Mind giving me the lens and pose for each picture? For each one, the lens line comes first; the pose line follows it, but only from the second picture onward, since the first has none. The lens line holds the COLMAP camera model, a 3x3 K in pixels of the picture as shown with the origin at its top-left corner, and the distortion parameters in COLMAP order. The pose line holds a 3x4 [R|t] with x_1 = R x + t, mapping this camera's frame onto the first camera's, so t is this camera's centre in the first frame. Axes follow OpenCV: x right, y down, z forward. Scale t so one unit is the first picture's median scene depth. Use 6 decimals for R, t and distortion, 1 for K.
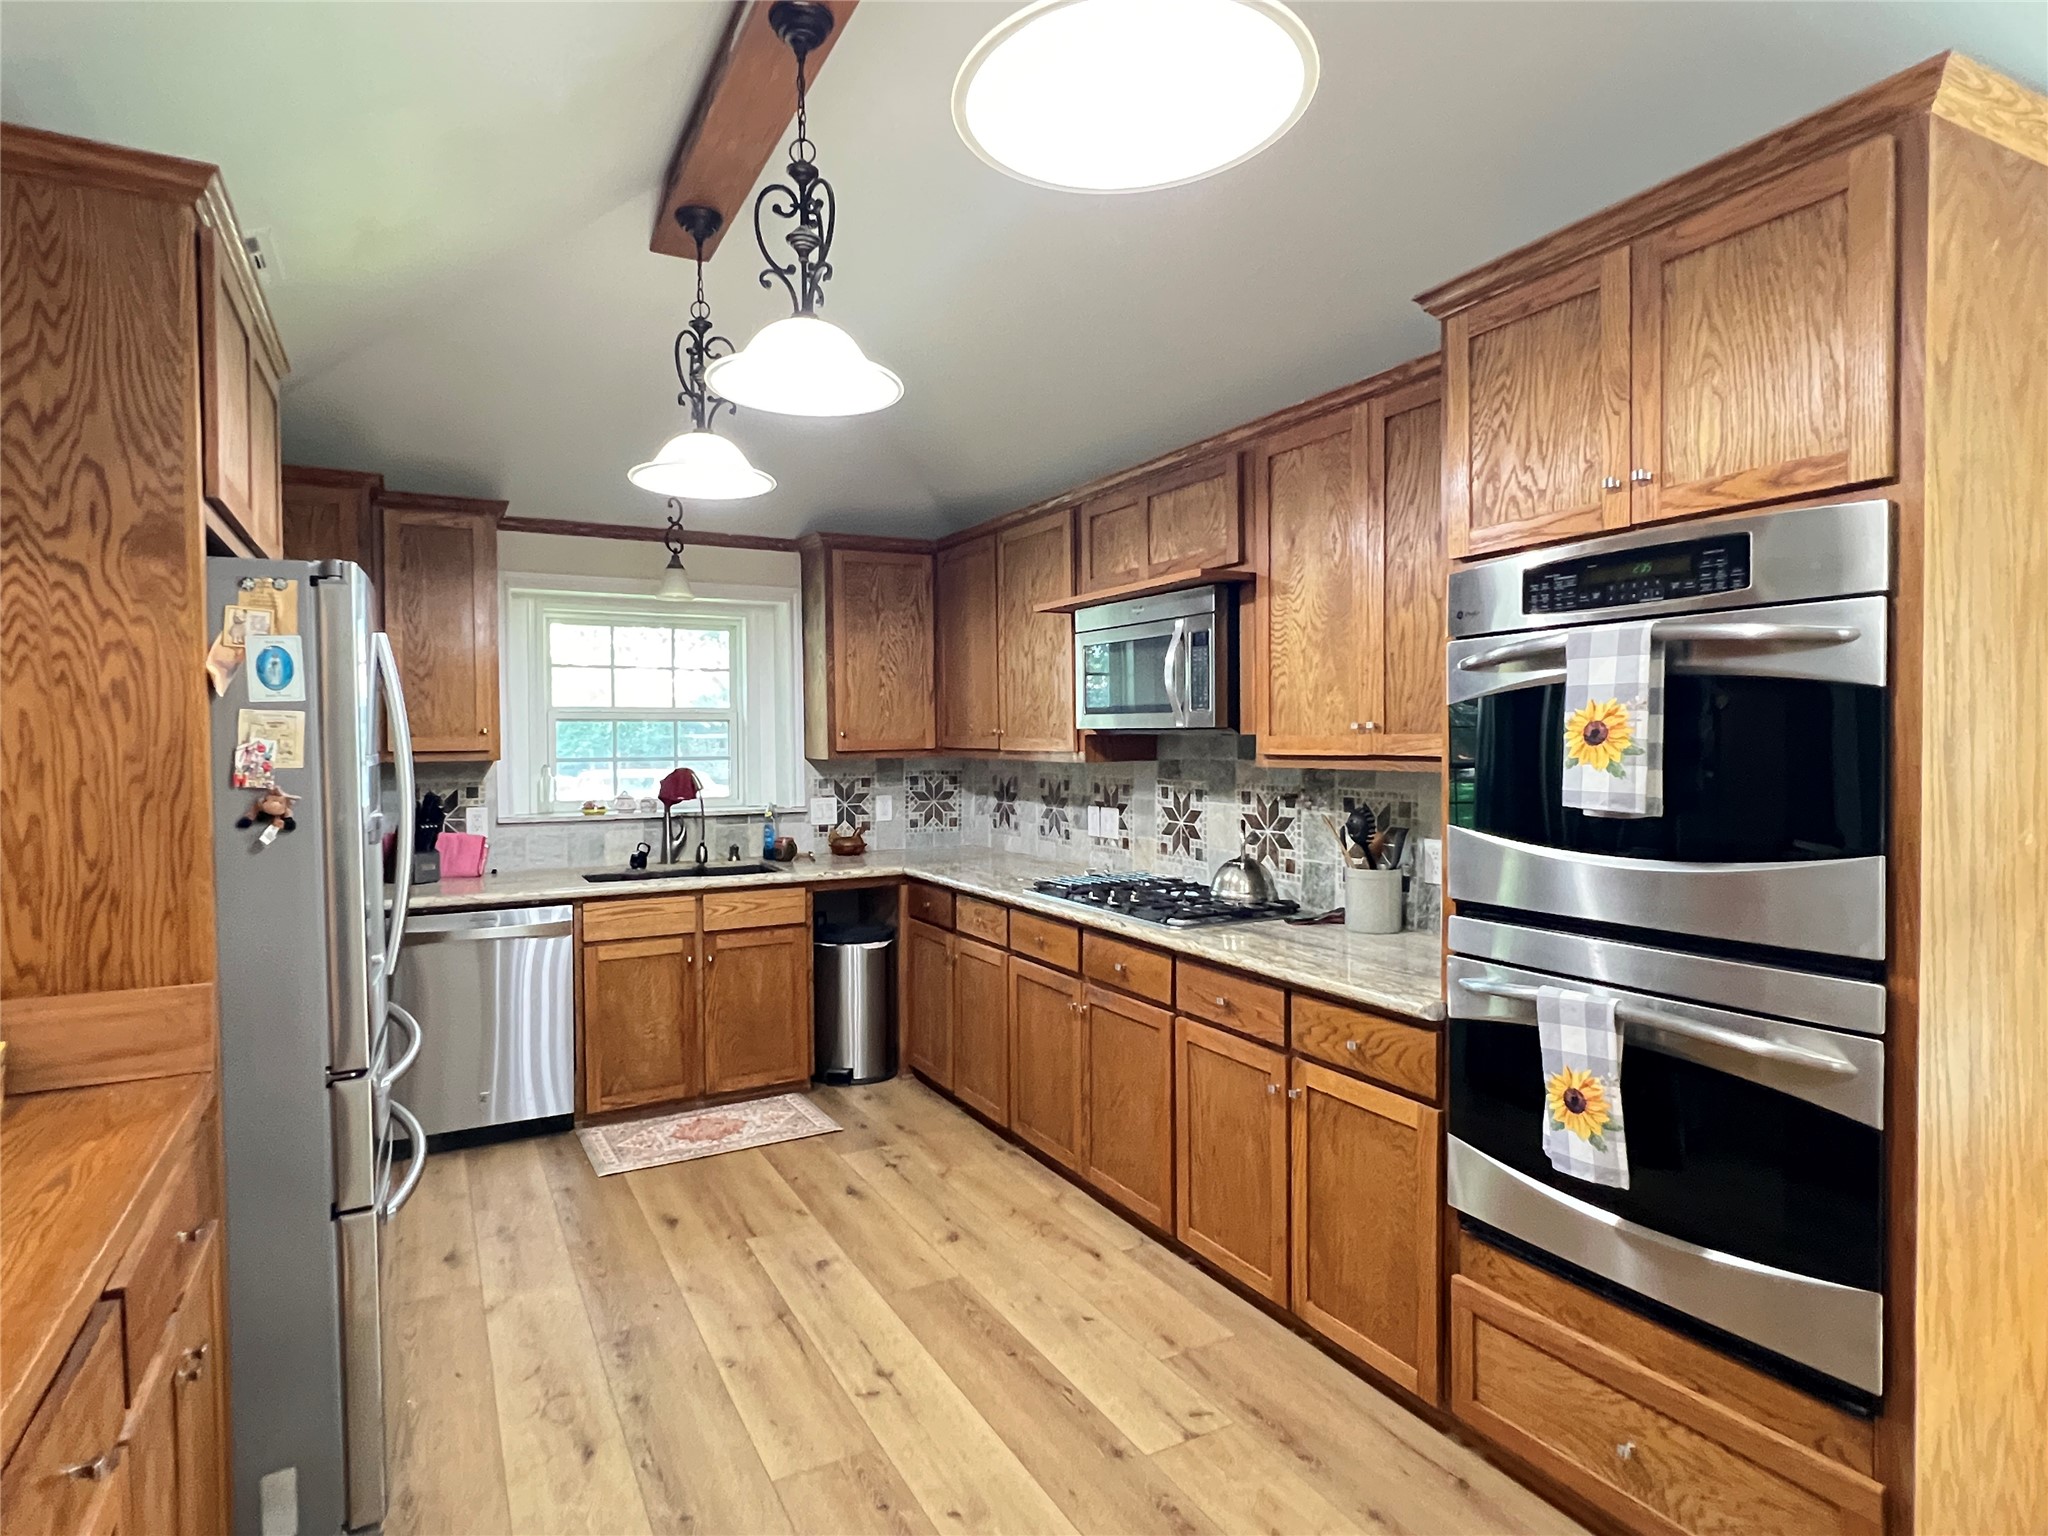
lens RADIAL K [[1087.6, 0, 1020.5], [0, 1087.6, 767.1], [0, 0, 1]] dist [-0.004672, 0.000247]
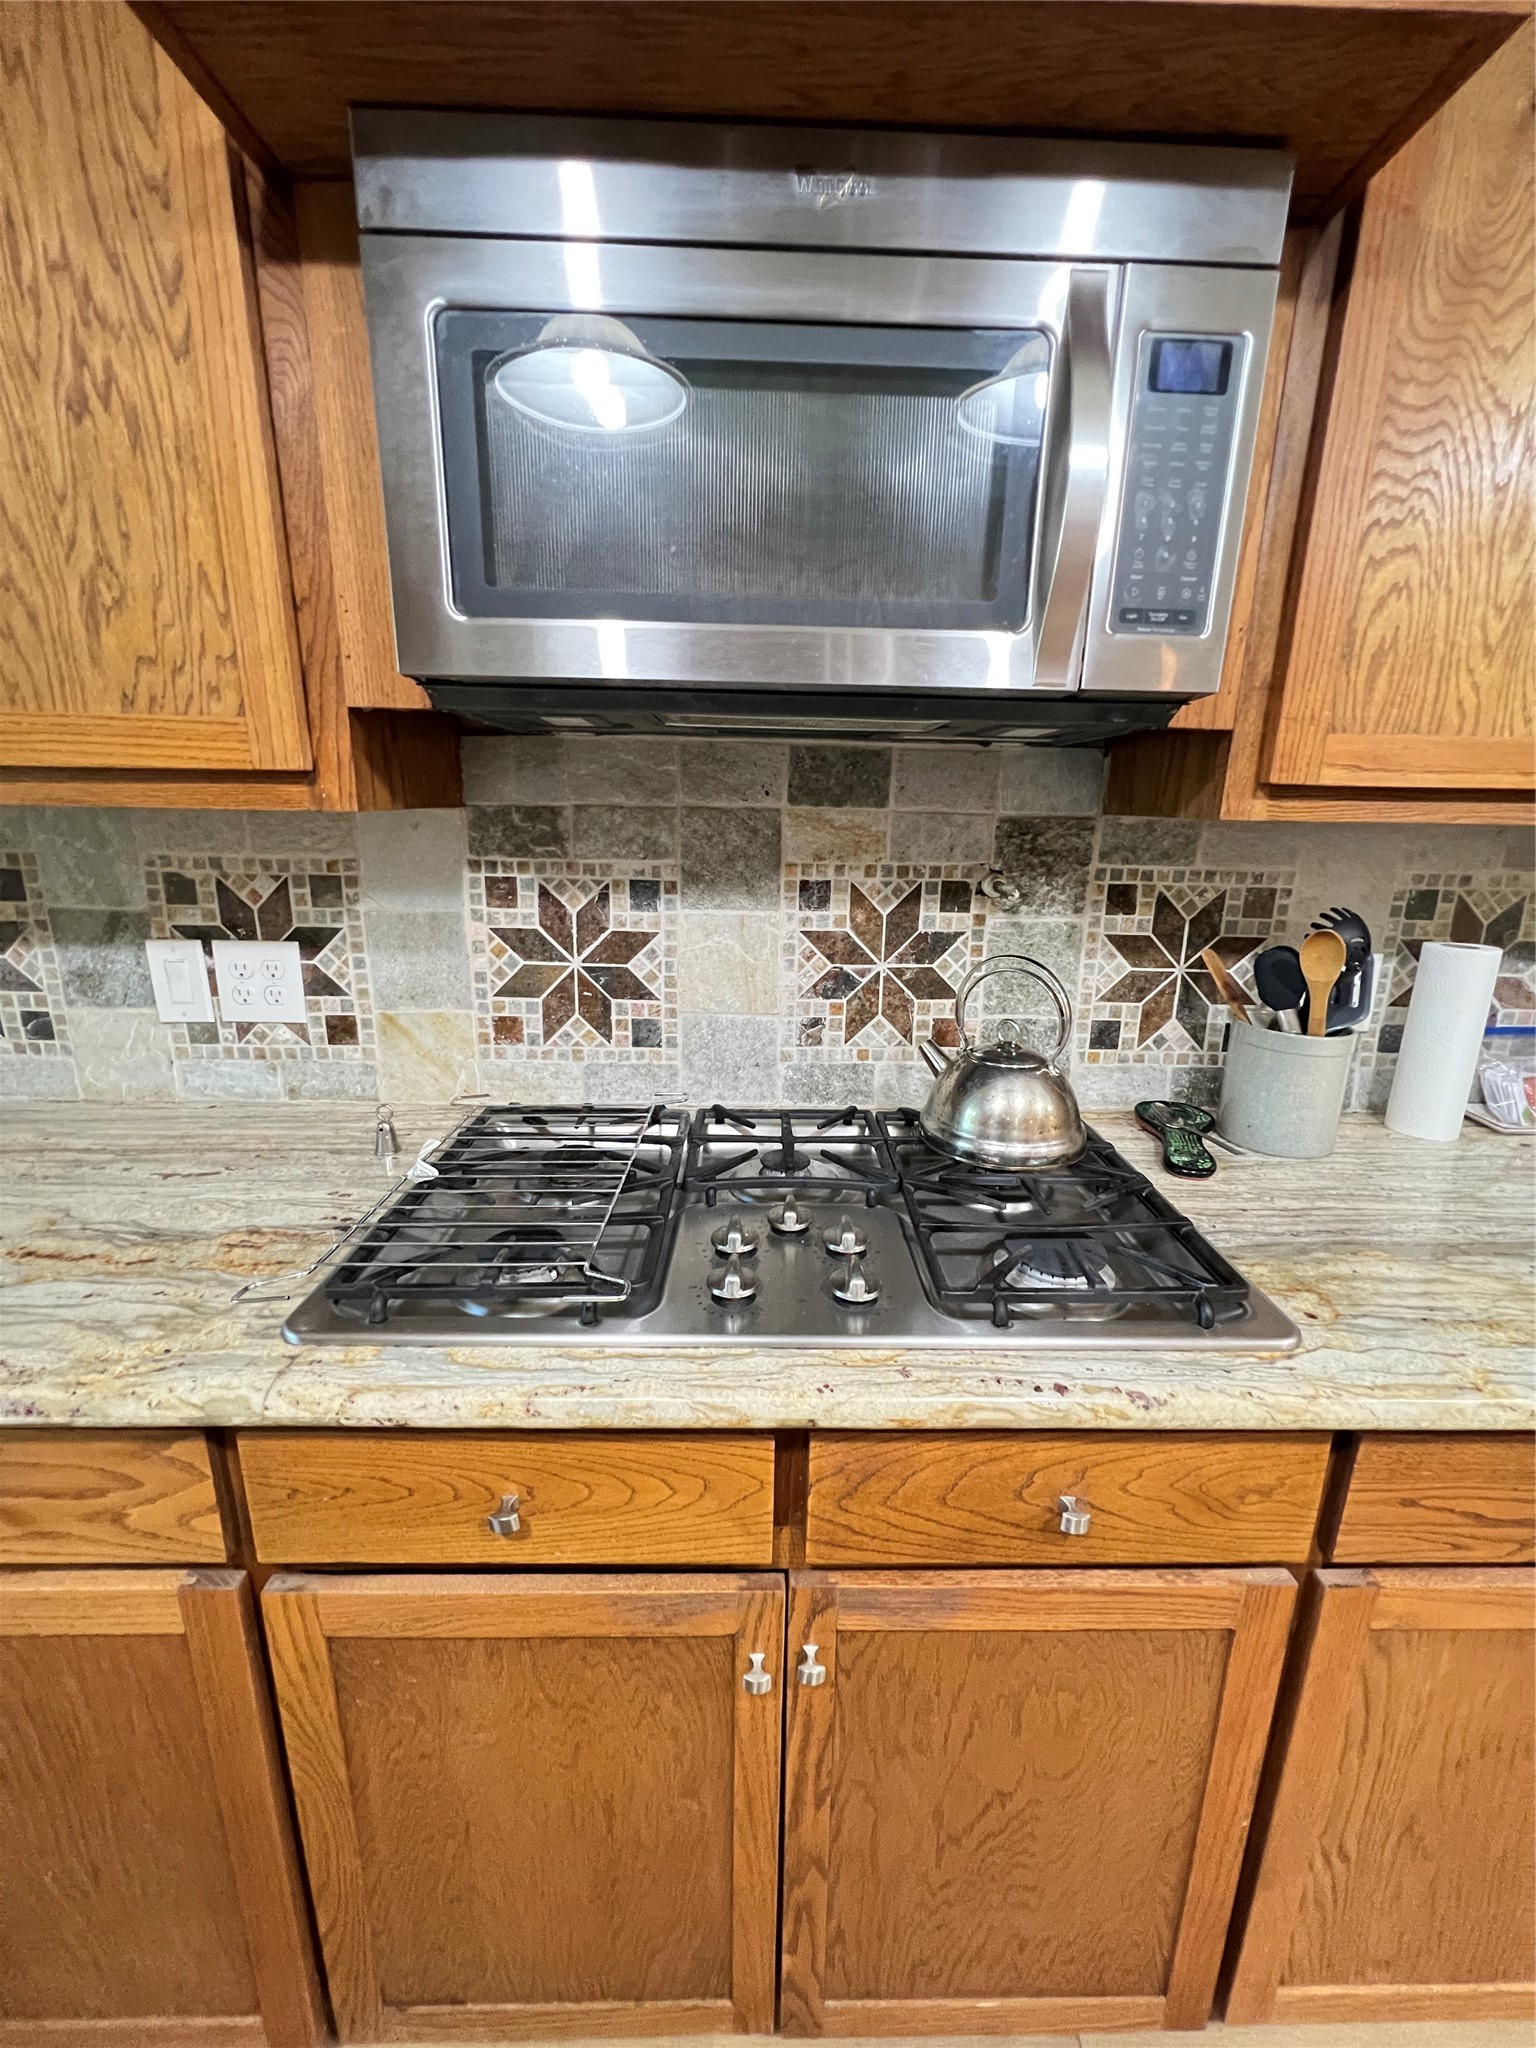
lens RADIAL K [[811.2, 0, 763.0], [0, 811.2, 1003.1], [0, 0, 1]] dist [-0.002149, 0.000260]
pose [[0.466424, -0.199436, 0.861785, -0.084254], [0.006309, 0.974977, 0.222217, -0.001723], [-0.884539, -0.098211, 0.456011, 0.792133]]
